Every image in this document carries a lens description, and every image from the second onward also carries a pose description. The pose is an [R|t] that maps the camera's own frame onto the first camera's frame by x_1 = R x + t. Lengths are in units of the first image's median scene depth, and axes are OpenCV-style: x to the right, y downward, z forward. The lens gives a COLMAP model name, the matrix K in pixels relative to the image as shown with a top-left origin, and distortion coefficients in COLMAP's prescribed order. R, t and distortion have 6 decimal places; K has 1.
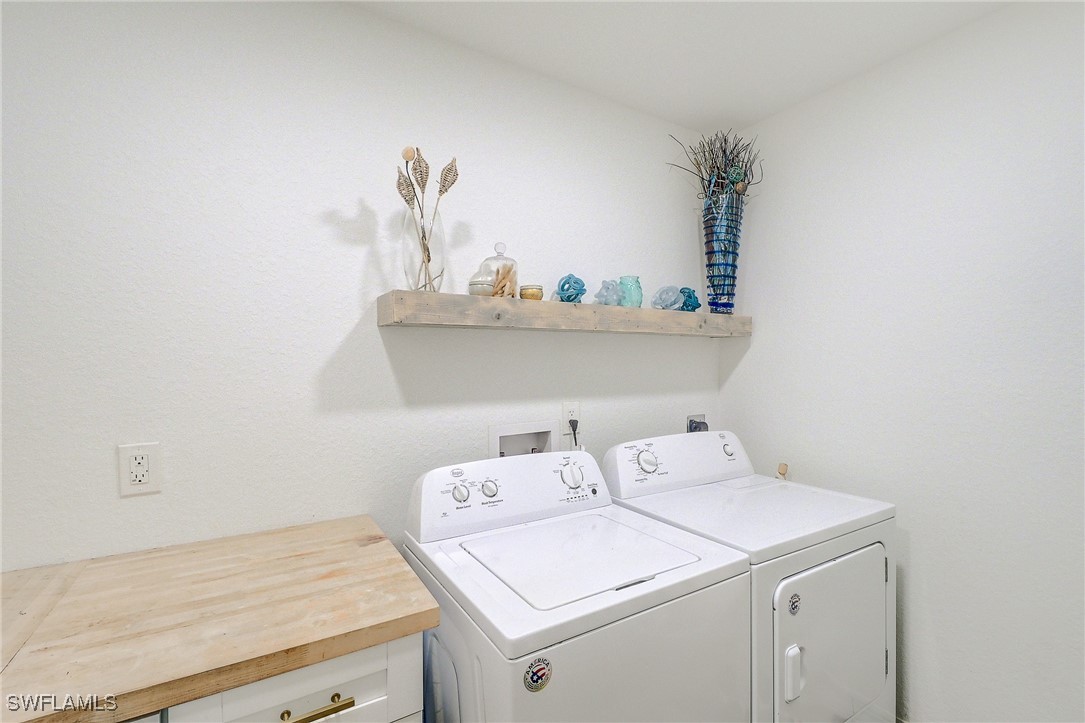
lens RADIAL K [[476.0, 0, 540.9], [0, 476.0, 361.1], [0, 0, 1]] dist [-0.000273, -0.002202]
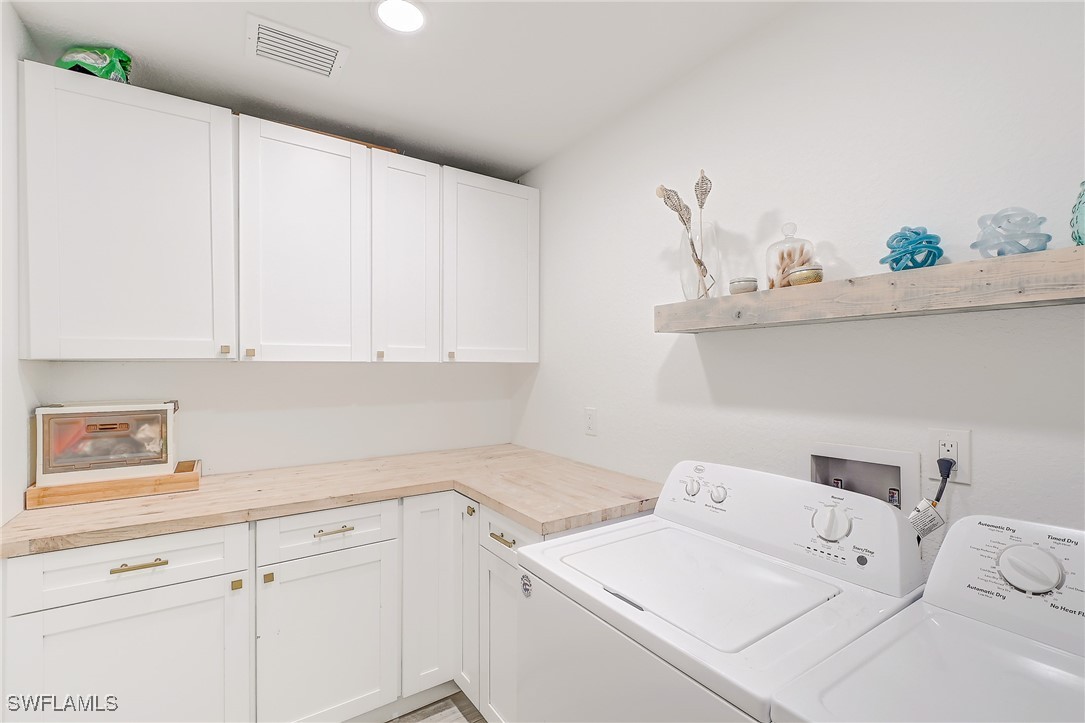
lens RADIAL K [[476.0, 0, 540.1], [0, 476.0, 363.8], [0, 0, 1]] dist [-0.000273, -0.002202]
pose [[0.040459, -0.001498, -0.999180, 0.839753], [0.004523, 0.999989, -0.001316, 0.001155], [0.999171, -0.004466, 0.040465, 0.591337]]
